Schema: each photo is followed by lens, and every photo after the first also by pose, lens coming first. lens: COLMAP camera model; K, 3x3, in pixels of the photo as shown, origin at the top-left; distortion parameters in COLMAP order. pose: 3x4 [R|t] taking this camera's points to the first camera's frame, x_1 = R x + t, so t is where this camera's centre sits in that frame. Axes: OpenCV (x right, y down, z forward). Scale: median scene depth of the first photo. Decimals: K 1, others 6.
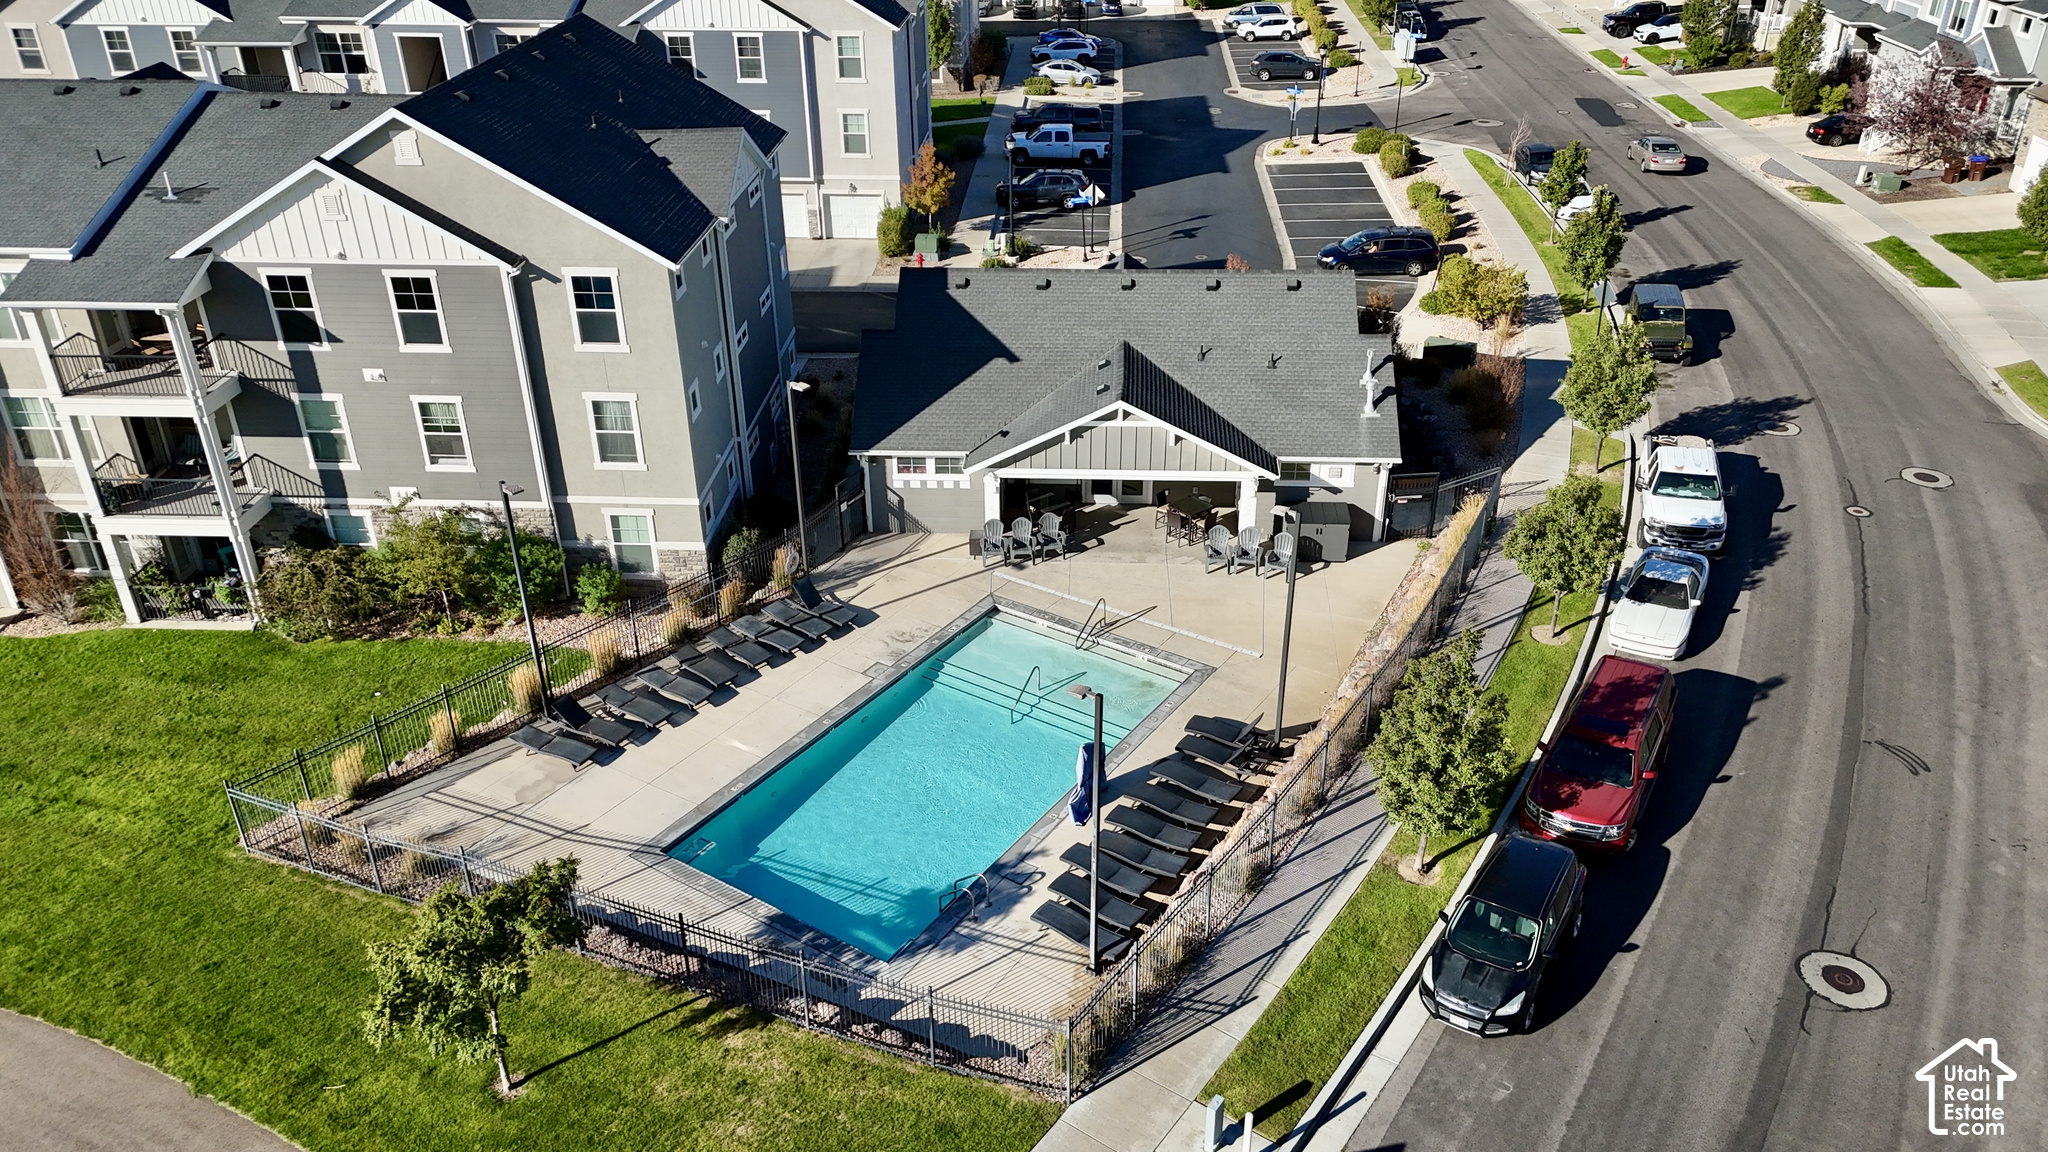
lens RADIAL K [[1512.7, 0, 1024.7], [0, 1512.7, 576.5], [0, 0, 1]] dist [-0.004352, -0.002594]
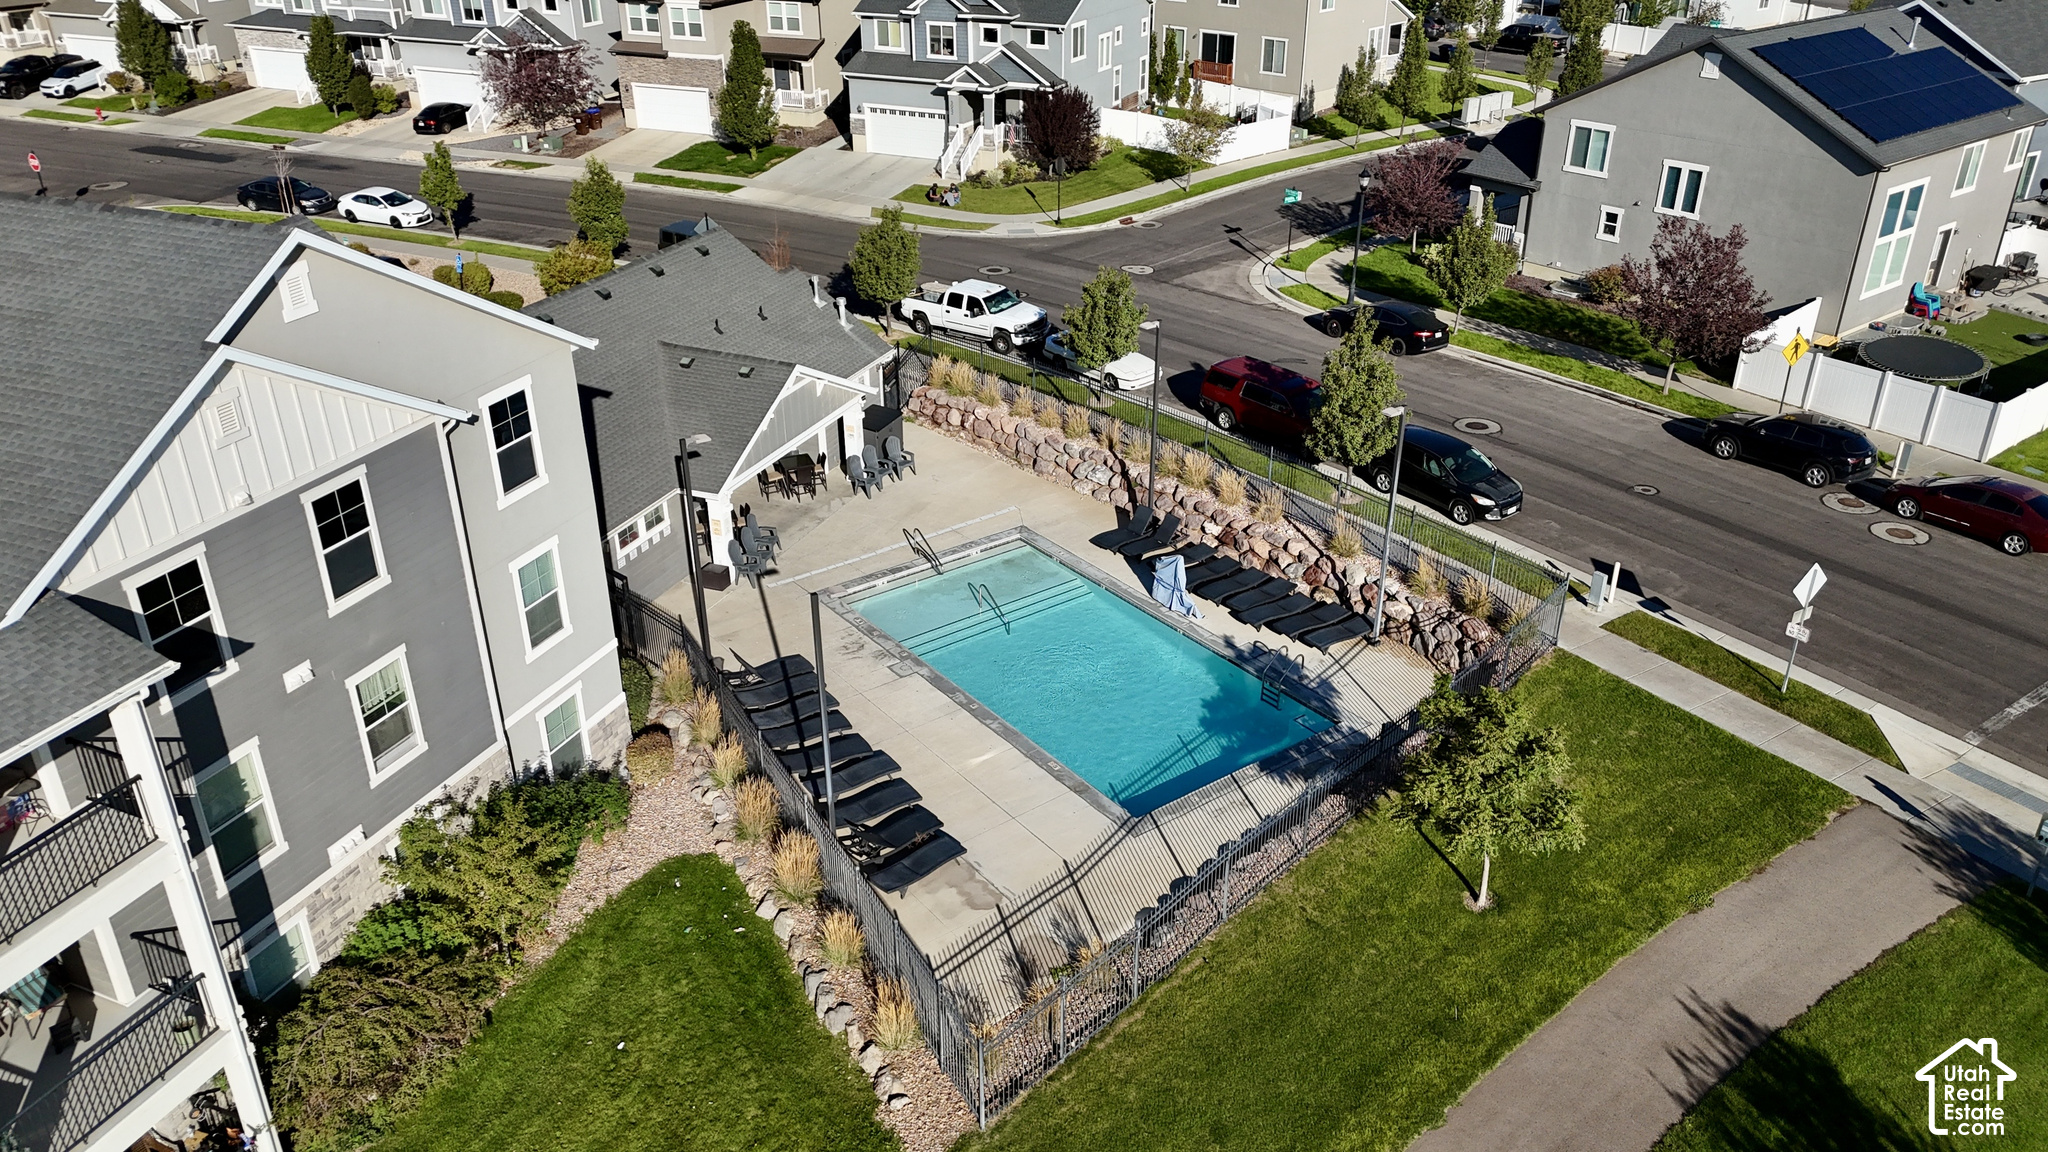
lens RADIAL K [[1512.7, 0, 1020.4], [0, 1512.7, 574.2], [0, 0, 1]] dist [-0.004352, -0.002594]
pose [[0.358433, -0.429916, 0.828673, -0.826790], [0.459417, 0.853958, 0.244318, -0.186278], [-0.812688, 0.293135, 0.503597, 0.444621]]
